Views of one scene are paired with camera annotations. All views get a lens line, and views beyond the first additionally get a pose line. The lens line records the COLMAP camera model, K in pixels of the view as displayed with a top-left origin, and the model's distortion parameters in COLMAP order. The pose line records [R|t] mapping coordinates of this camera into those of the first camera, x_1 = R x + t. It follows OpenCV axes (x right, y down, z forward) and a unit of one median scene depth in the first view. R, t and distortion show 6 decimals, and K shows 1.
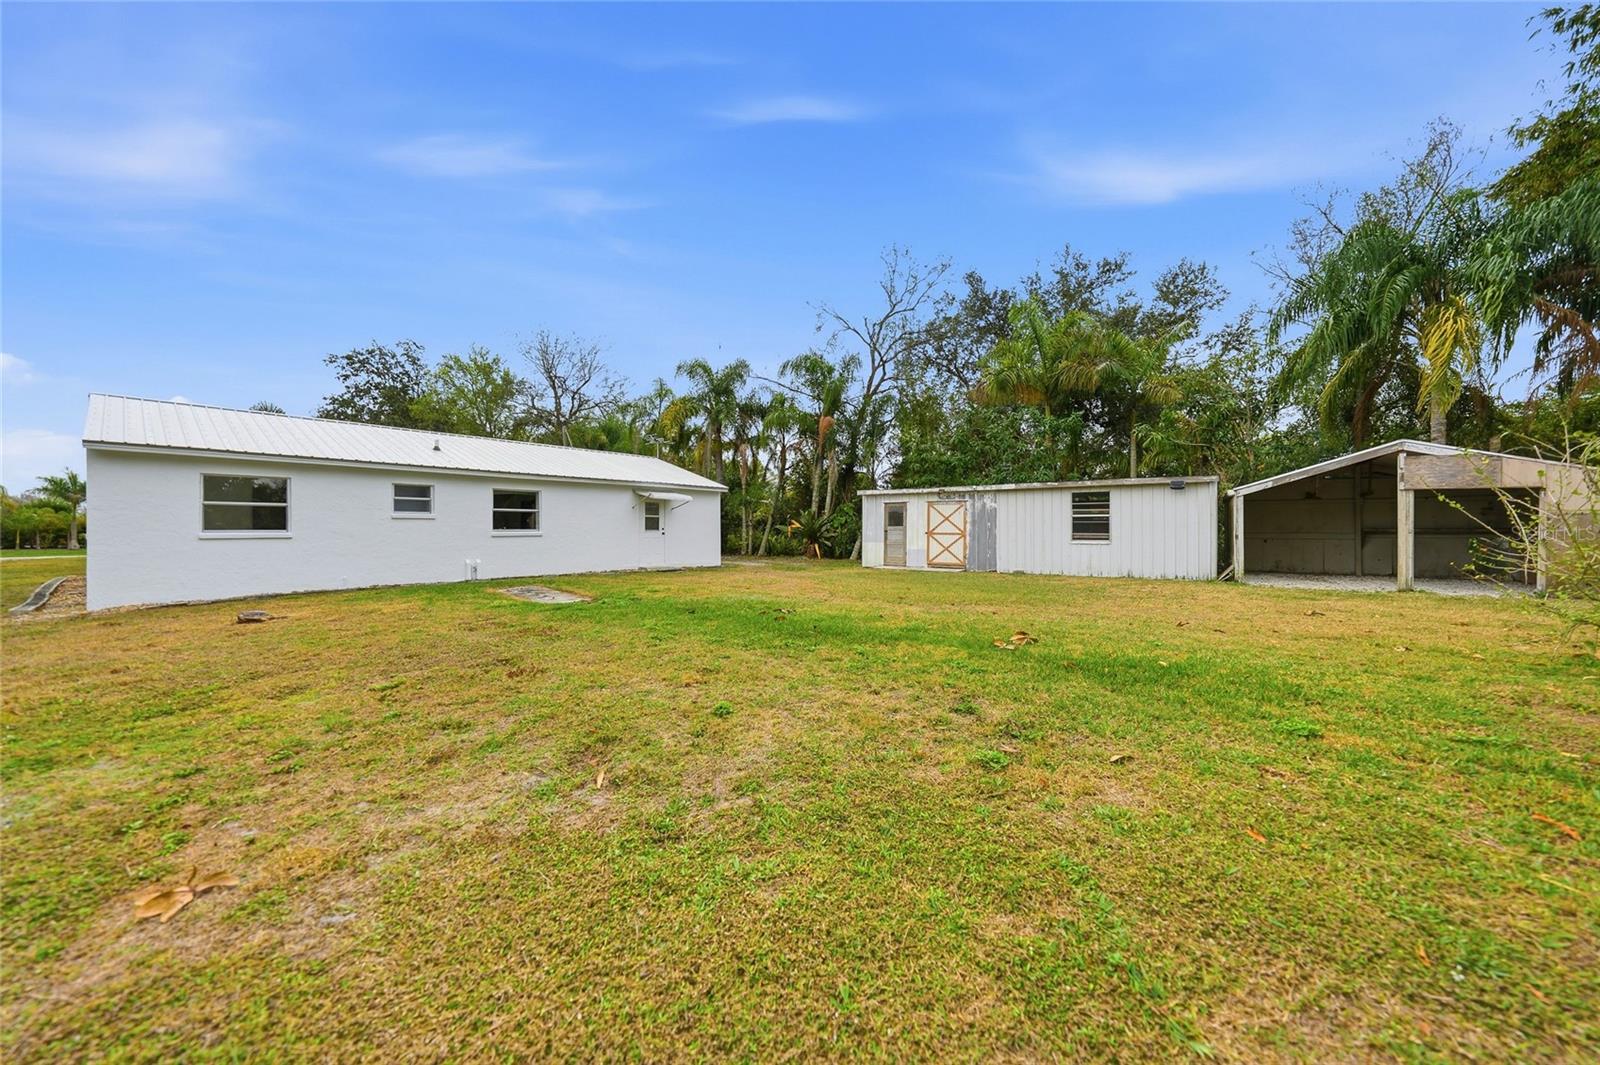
lens RADIAL K [[564.5, 0, 798.5], [0, 564.5, 531.6], [0, 0, 1]] dist [-0.026126, 0.004992]
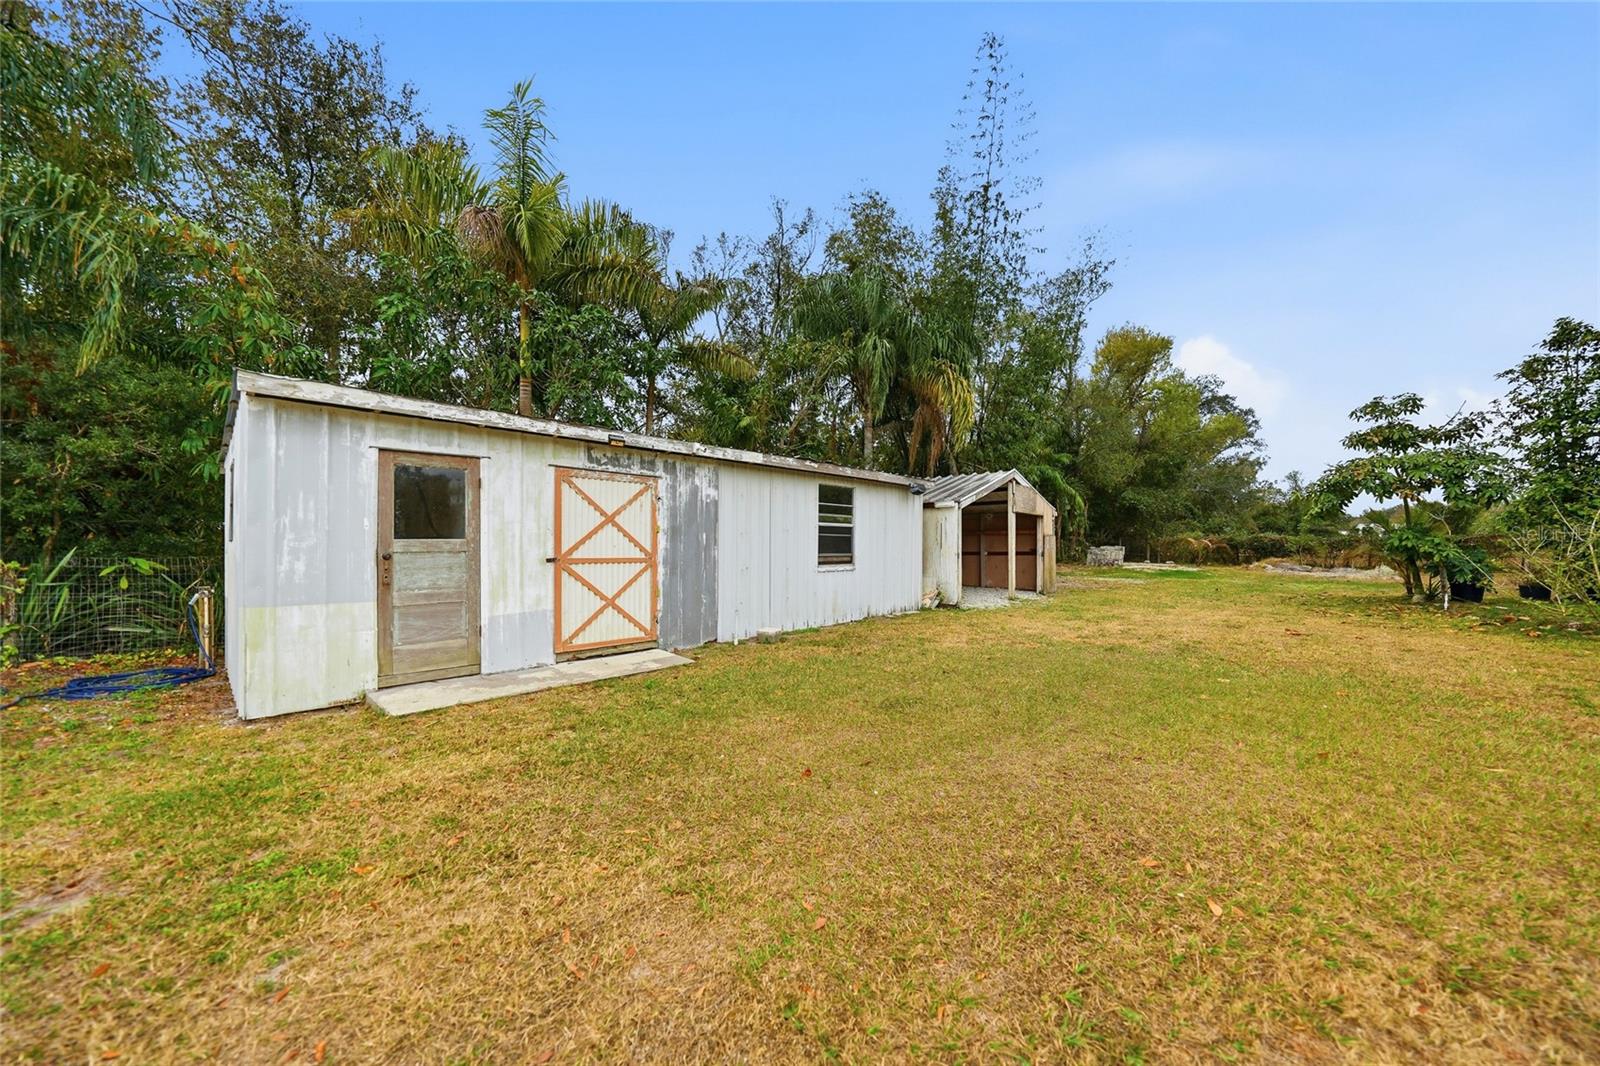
lens RADIAL K [[564.5, 0, 803.5], [0, 564.5, 542.1], [0, 0, 1]] dist [-0.026126, 0.004992]
pose [[0.098288, -0.001336, 0.995157, -0.087253], [-0.000442, 0.999999, 0.001386, -0.008860], [-0.995158, -0.000576, 0.098287, 0.860712]]
